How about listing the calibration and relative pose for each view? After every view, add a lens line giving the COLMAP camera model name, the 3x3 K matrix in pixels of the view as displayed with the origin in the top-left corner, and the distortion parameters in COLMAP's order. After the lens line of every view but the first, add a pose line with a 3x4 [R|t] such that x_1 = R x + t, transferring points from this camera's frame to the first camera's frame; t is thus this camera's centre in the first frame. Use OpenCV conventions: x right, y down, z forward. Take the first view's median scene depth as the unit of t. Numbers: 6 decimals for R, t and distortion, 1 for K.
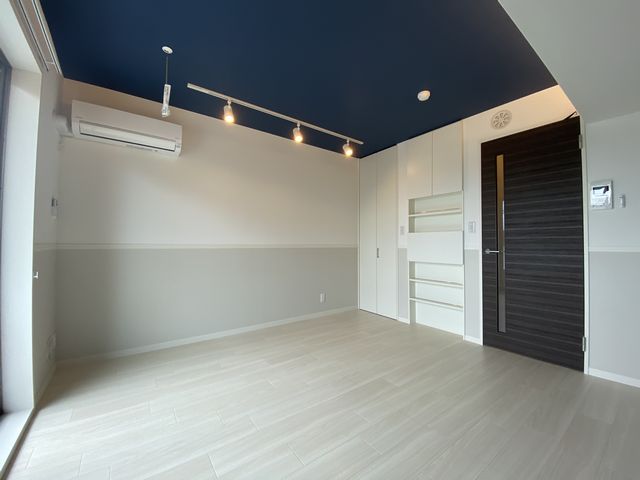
lens RADIAL K [[259.7, 0, 320.0], [0, 259.7, 239.8], [0, 0, 1]] dist [0.016268, -0.007551]
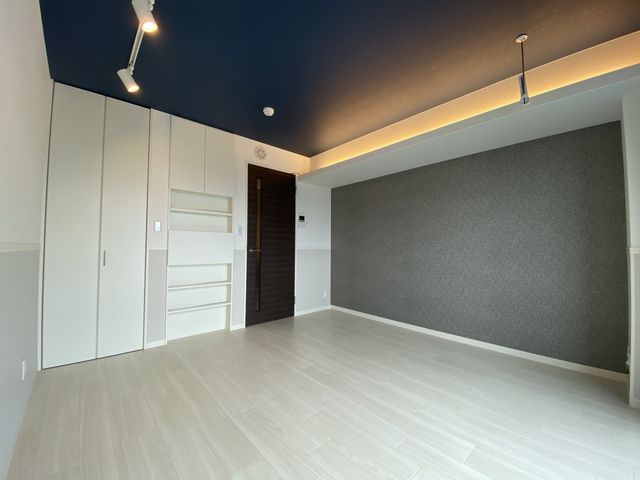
lens RADIAL K [[259.7, 0, 321.8], [0, 259.7, 240.6], [0, 0, 1]] dist [0.016268, -0.007551]
pose [[-0.111151, 0.023948, 0.993515, -0.648547], [-0.027289, 0.999259, -0.027139, 0.019143], [-0.993429, -0.030129, -0.110415, 0.796565]]
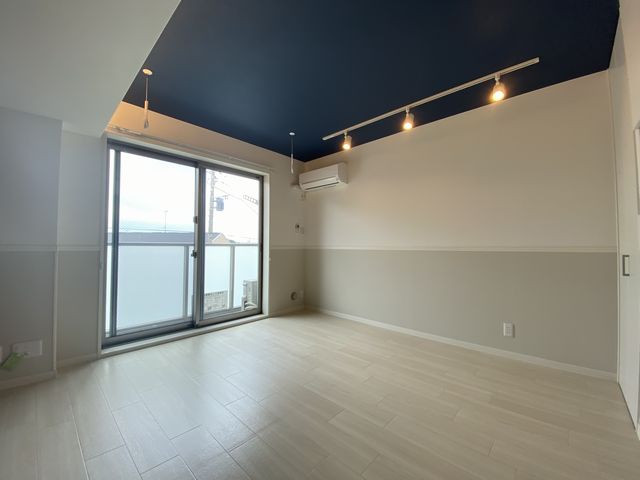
lens RADIAL K [[259.7, 0, 320.4], [0, 259.7, 238.4], [0, 0, 1]] dist [0.016268, -0.007551]
pose [[0.188820, -0.034481, -0.981406, 0.789226], [0.016450, 0.999354, -0.031947, 0.016873], [0.981874, -0.010112, 0.189265, 0.592661]]
